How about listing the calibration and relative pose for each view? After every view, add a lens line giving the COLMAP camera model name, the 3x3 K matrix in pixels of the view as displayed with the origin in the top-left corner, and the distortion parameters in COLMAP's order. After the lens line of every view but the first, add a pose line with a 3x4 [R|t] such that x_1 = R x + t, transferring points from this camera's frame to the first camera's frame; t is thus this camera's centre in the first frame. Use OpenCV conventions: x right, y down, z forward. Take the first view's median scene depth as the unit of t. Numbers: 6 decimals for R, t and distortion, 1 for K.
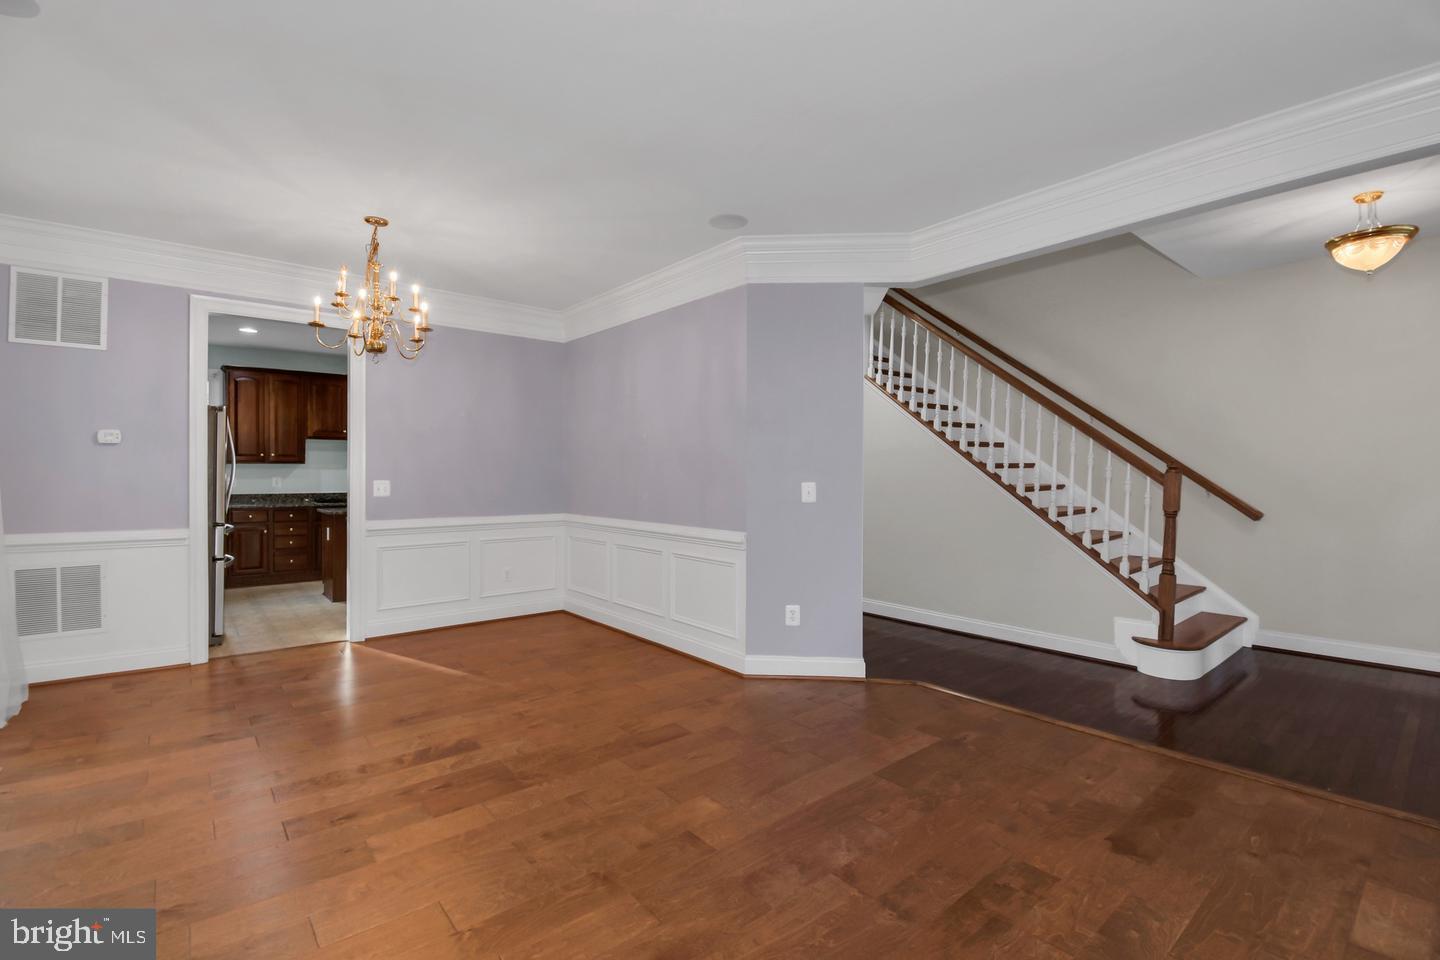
lens RADIAL K [[656.5, 0, 723.5], [0, 656.5, 482.8], [0, 0, 1]] dist [0.001309, -0.000104]
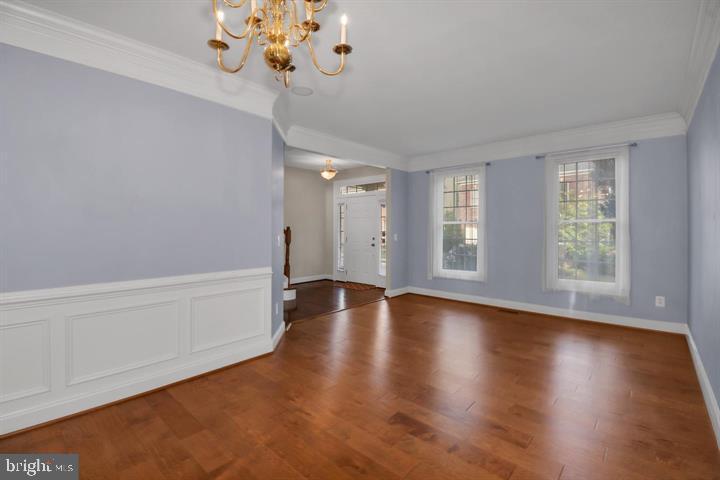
lens RADIAL K [[328.3, 0, 362.0], [0, 328.3, 234.7], [0, 0, 1]] dist [0.001309, -0.000104]
pose [[-0.148553, -0.015769, 0.988779, -0.818316], [0.021910, 0.999575, 0.019233, -0.016972], [-0.988662, 0.024521, -0.148144, 0.880409]]
